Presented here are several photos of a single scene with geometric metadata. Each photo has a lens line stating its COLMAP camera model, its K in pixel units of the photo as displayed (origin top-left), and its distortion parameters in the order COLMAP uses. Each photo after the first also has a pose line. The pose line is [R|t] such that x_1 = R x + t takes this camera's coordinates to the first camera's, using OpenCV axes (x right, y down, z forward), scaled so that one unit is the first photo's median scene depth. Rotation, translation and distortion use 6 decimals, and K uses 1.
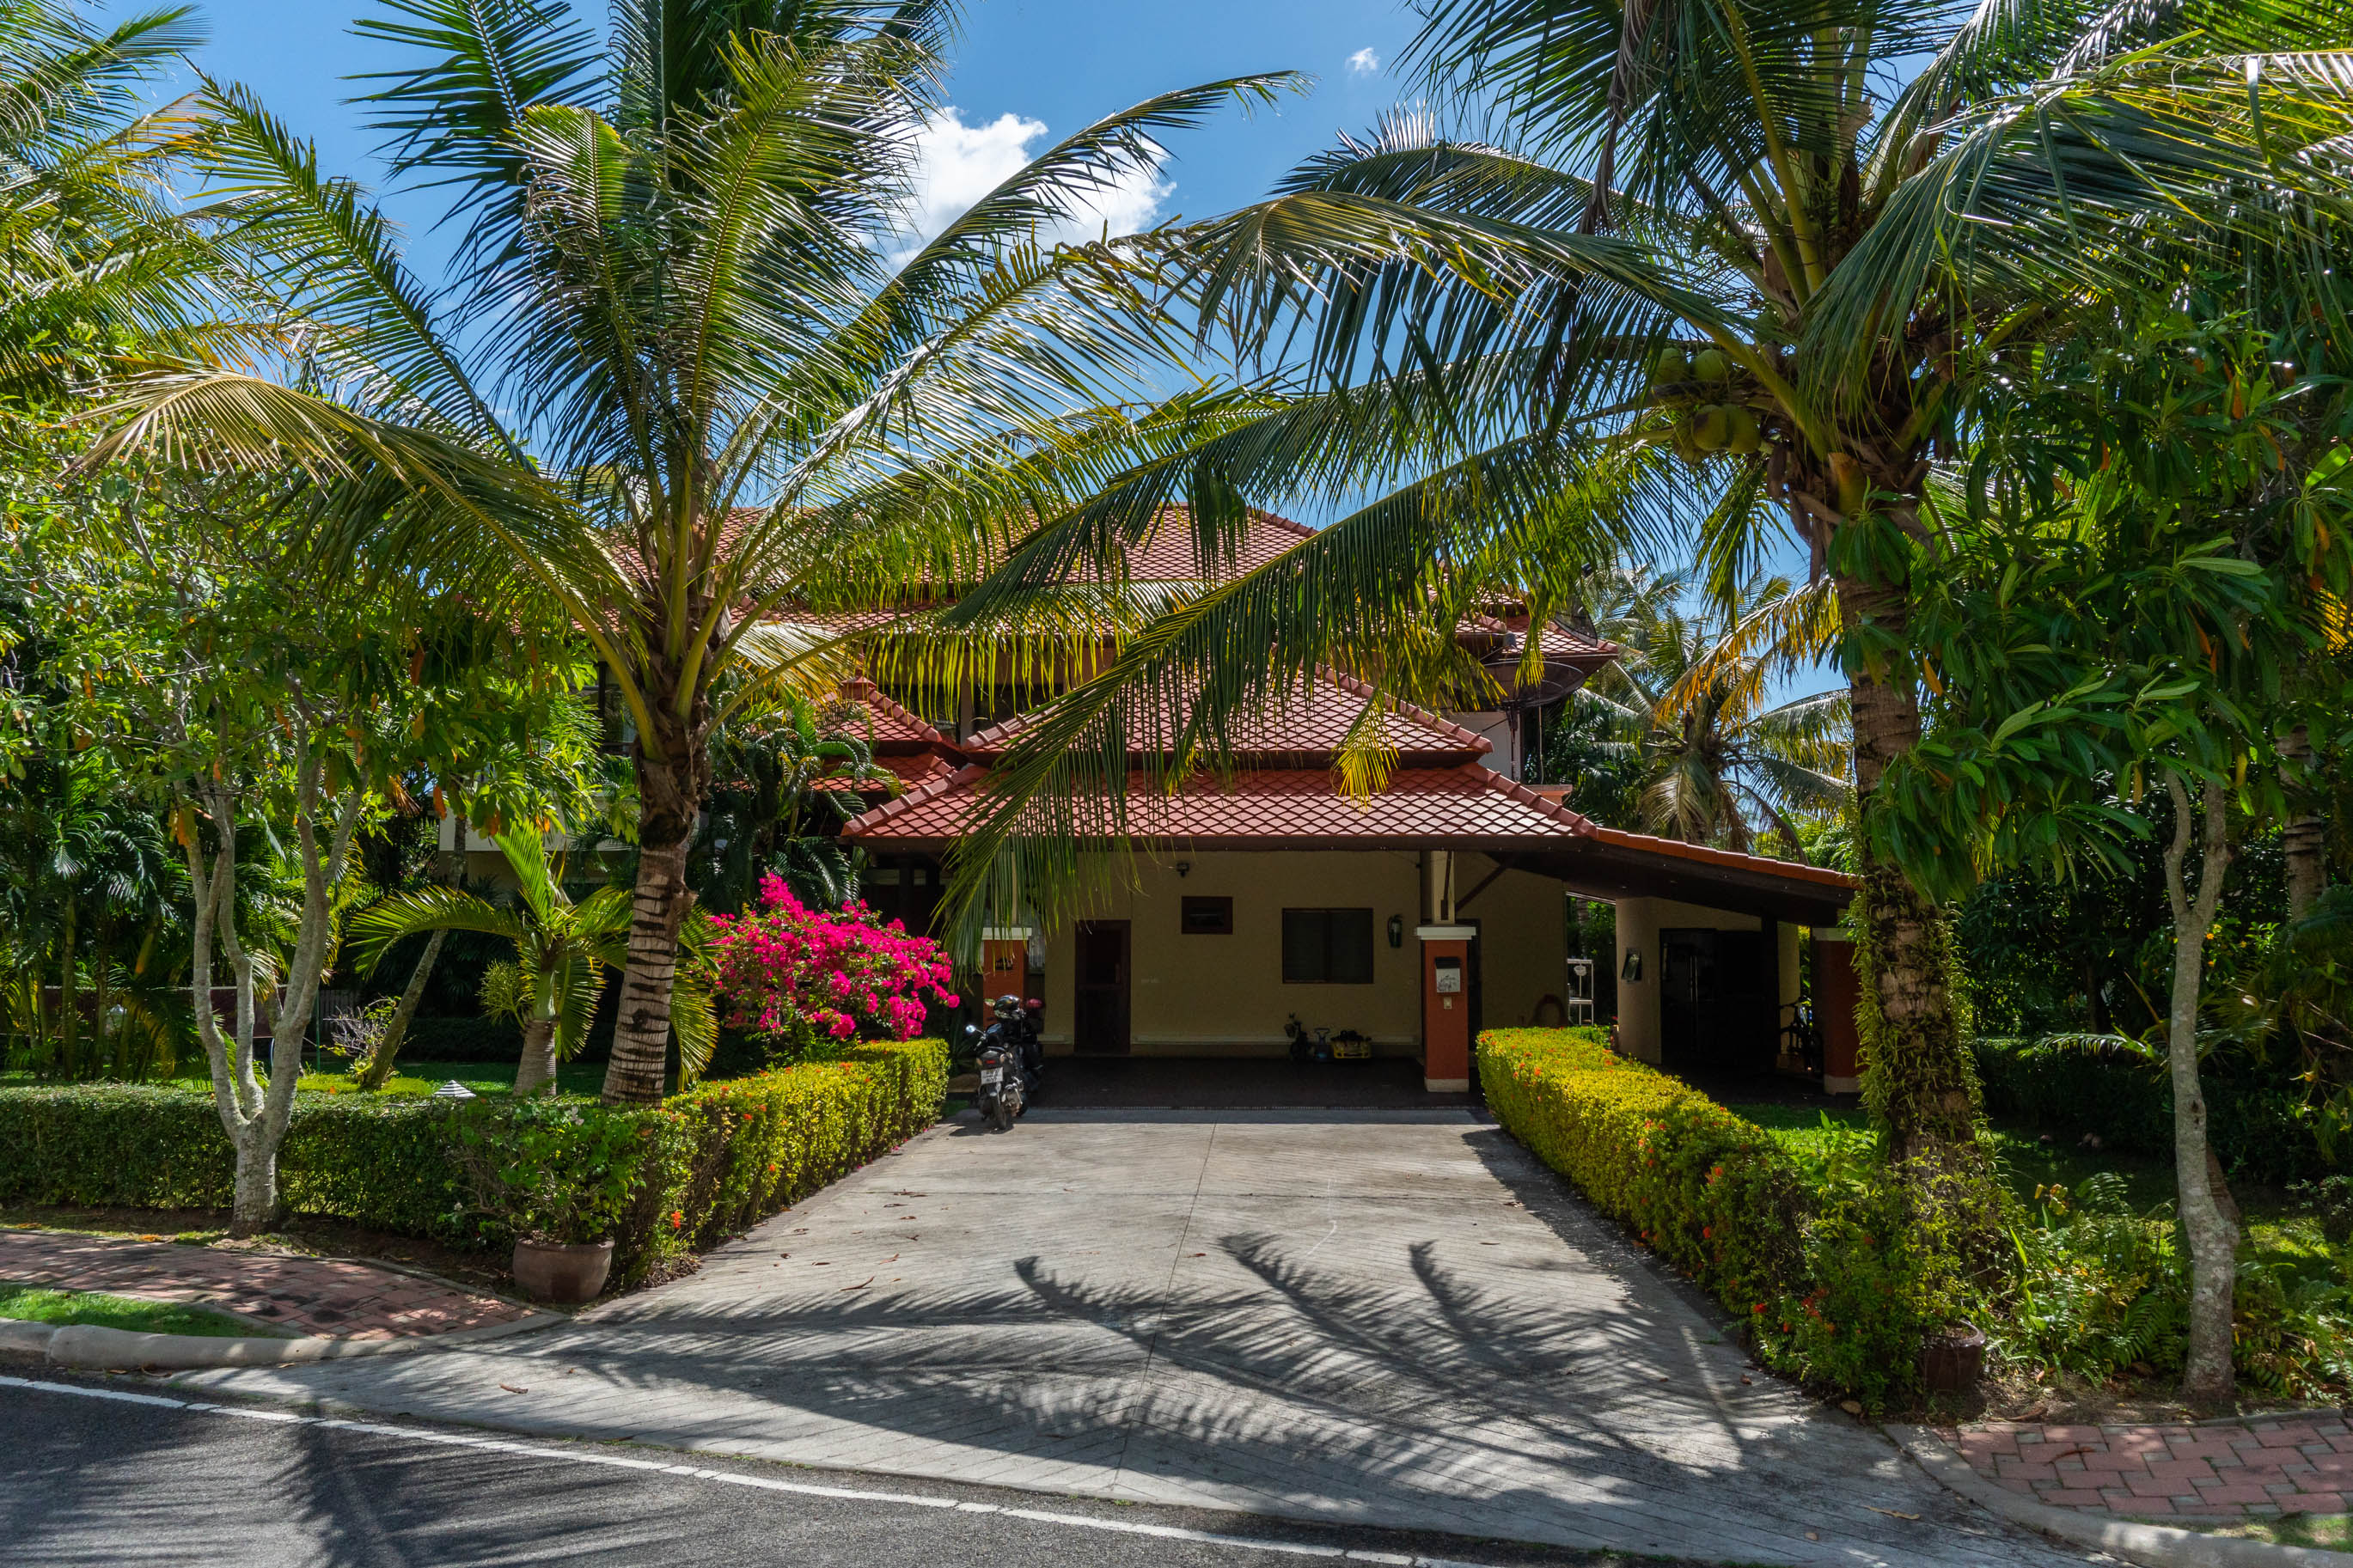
lens RADIAL K [[1757.9, 0, 1159.3], [0, 1757.9, 786.1], [0, 0, 1]] dist [-0.005904, -0.006480]
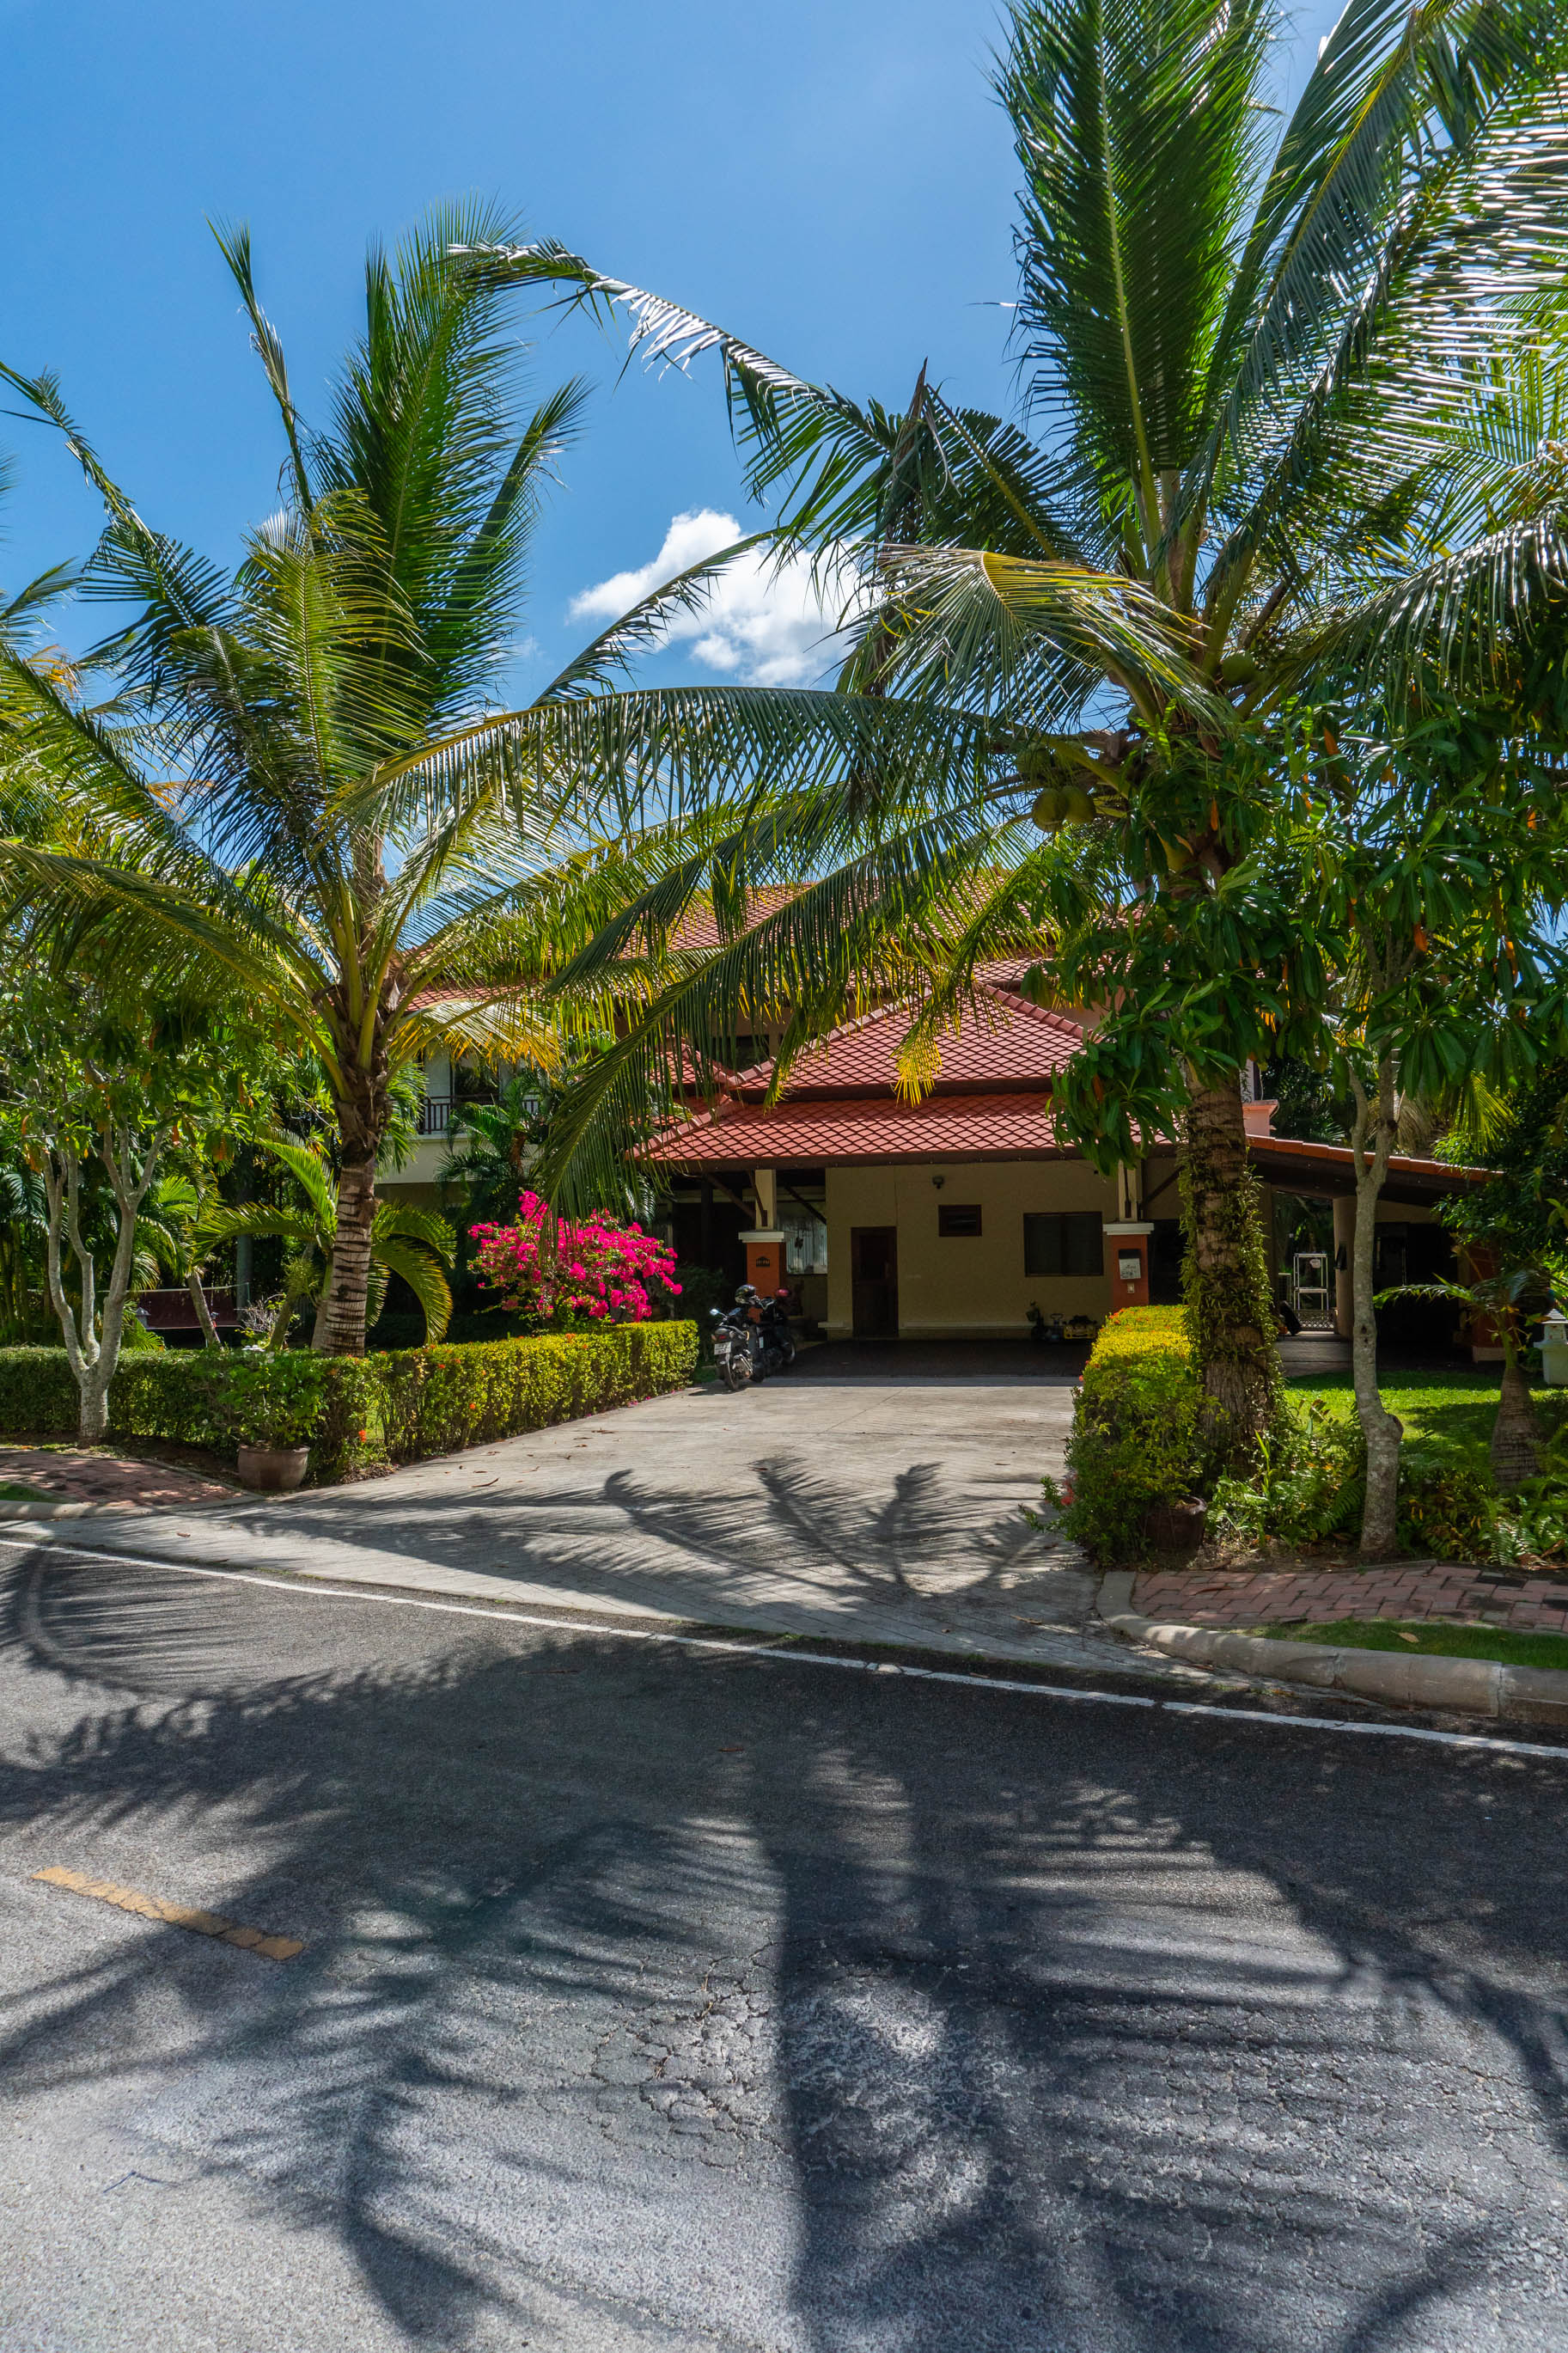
lens RADIAL K [[1536.1, 0, 784.0], [0, 1536.1, 1176.5], [0, 0, 1]] dist [-0.025347, 0.003209]
pose [[0.982908, -0.026689, -0.182154, 0.148152], [0.033107, 0.998930, 0.032287, 0.009229], [0.181098, -0.037766, 0.982740, -0.058900]]
